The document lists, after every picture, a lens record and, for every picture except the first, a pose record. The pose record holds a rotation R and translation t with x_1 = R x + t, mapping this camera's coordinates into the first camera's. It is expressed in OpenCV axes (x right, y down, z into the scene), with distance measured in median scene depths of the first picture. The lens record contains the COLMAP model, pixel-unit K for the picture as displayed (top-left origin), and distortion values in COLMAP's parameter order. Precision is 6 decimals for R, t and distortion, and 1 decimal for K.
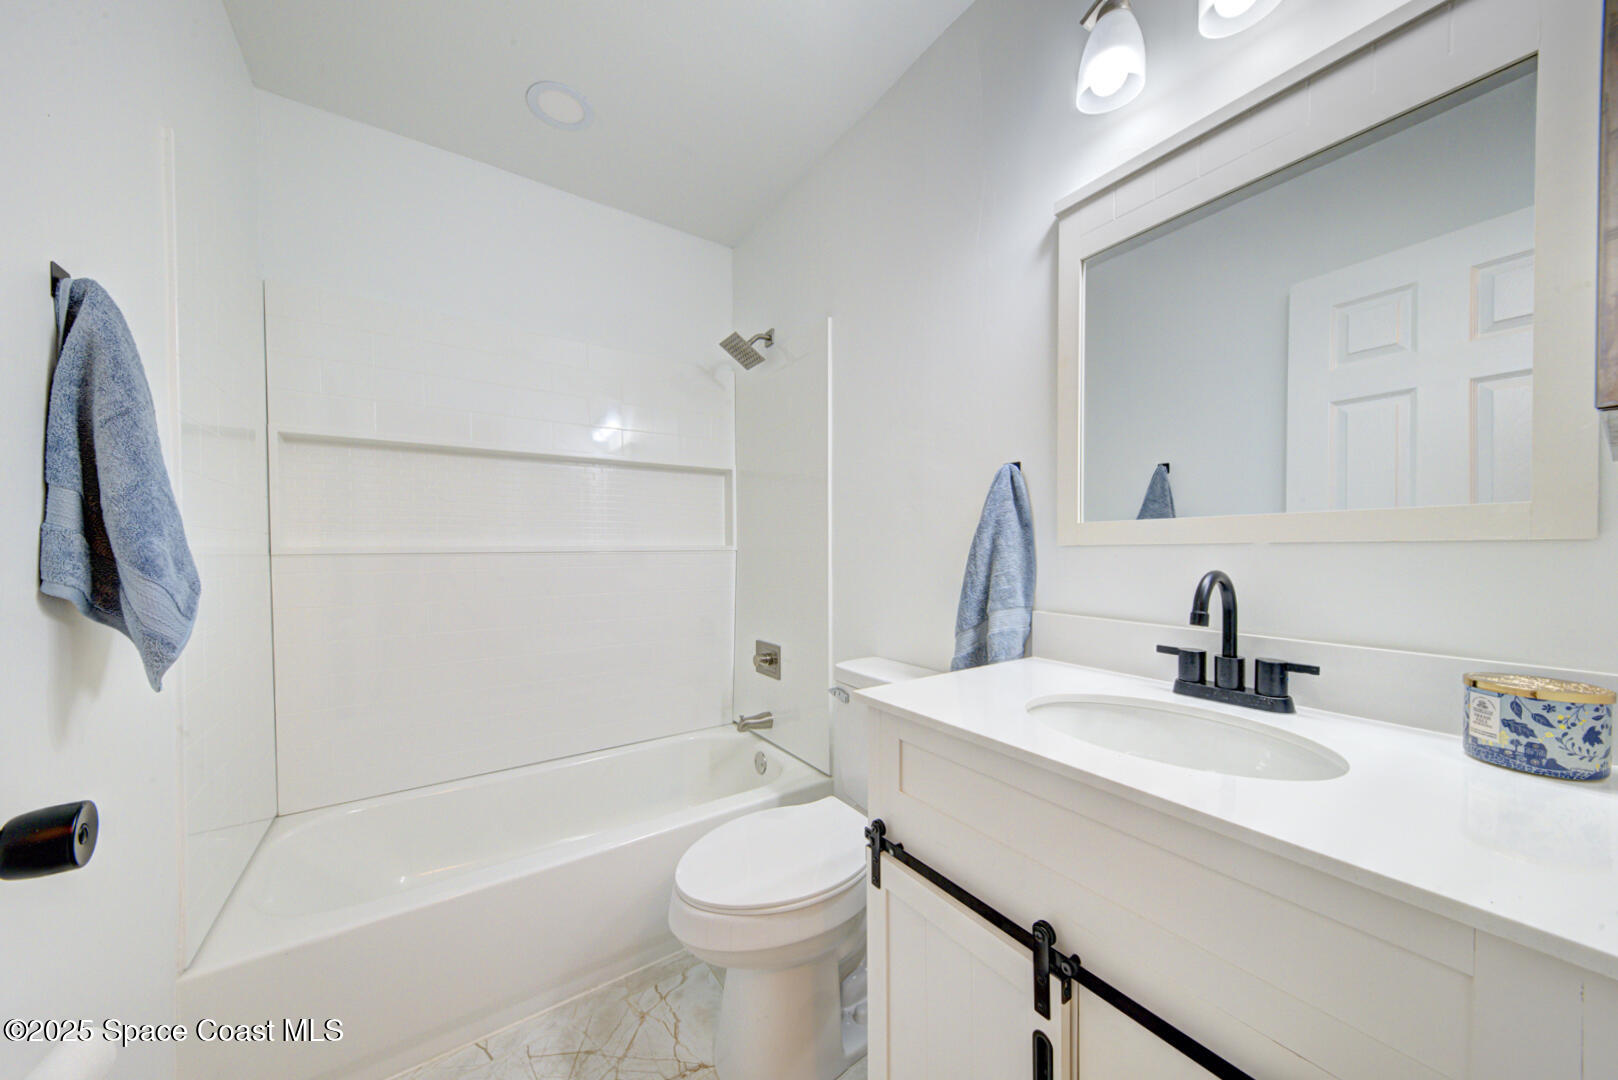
lens RADIAL K [[558.5, 0, 805.9], [0, 558.5, 554.6], [0, 0, 1]] dist [0.031330, -0.006776]
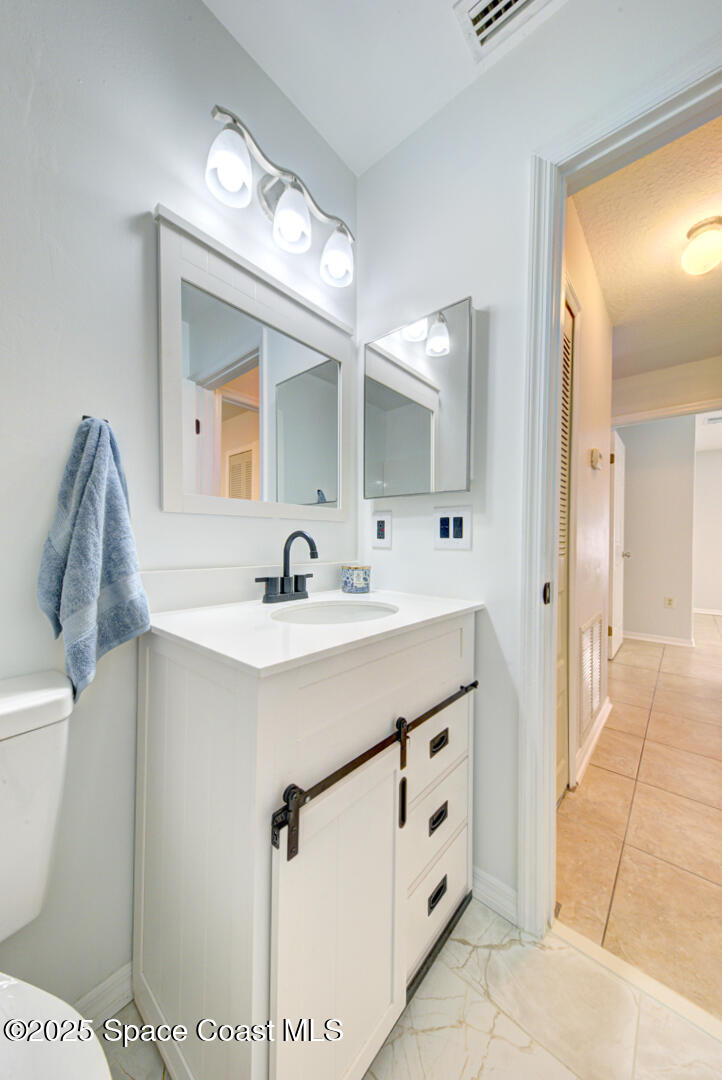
lens RADIAL K [[372.8, 0, 361.0], [0, 372.8, 540.0], [0, 0, 1]] dist [0.031330, -0.006776]
pose [[-0.267088, -0.018808, 0.963489, -0.543402], [-0.017506, 0.999739, 0.014663, 0.032451], [-0.963513, -0.012950, -0.267348, 1.099060]]
